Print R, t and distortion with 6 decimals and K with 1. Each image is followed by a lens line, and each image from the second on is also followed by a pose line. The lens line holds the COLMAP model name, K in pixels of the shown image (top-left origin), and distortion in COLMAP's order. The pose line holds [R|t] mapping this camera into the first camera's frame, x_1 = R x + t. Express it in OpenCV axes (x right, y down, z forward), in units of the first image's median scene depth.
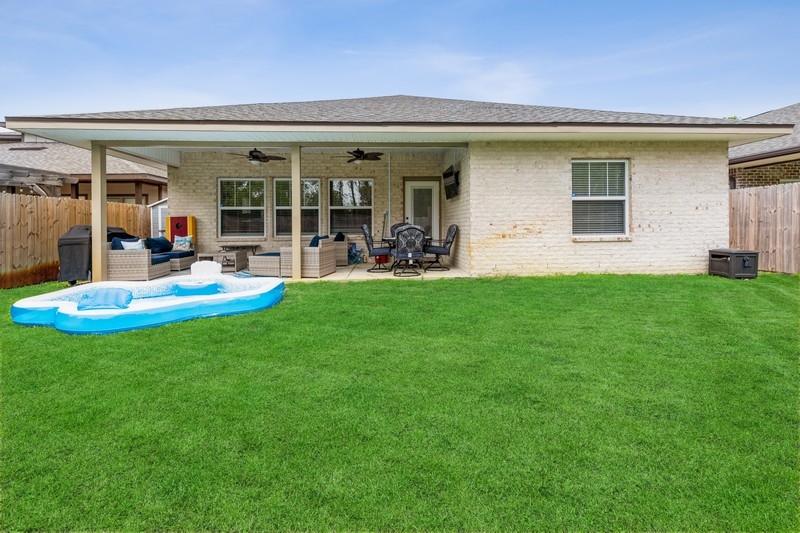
lens RADIAL K [[358.1, 0, 423.0], [0, 358.1, 231.0], [0, 0, 1]] dist [0.004280, -0.001701]
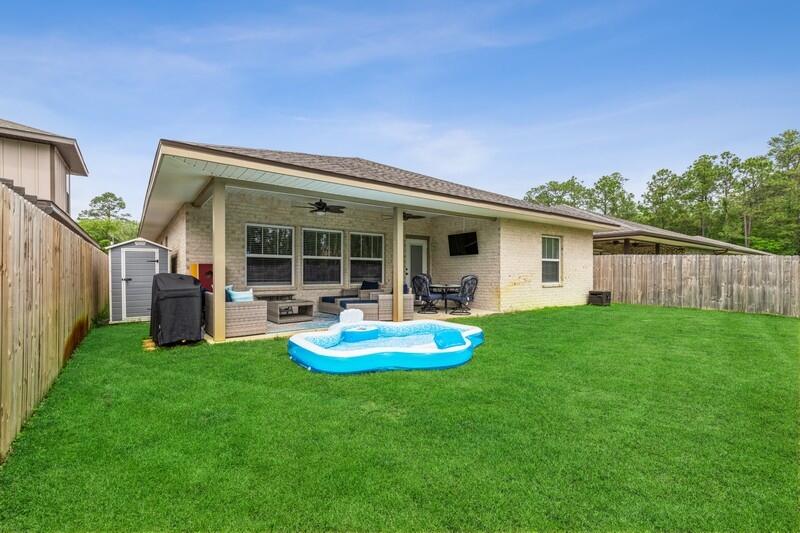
lens RADIAL K [[358.1, 0, 393.7], [0, 358.1, 269.0], [0, 0, 1]] dist [0.004280, -0.001701]
pose [[0.843751, 0.016325, 0.536486, -0.879464], [-0.003389, 0.999679, -0.025089, -0.007868], [-0.536724, 0.019351, 0.843536, 0.022857]]
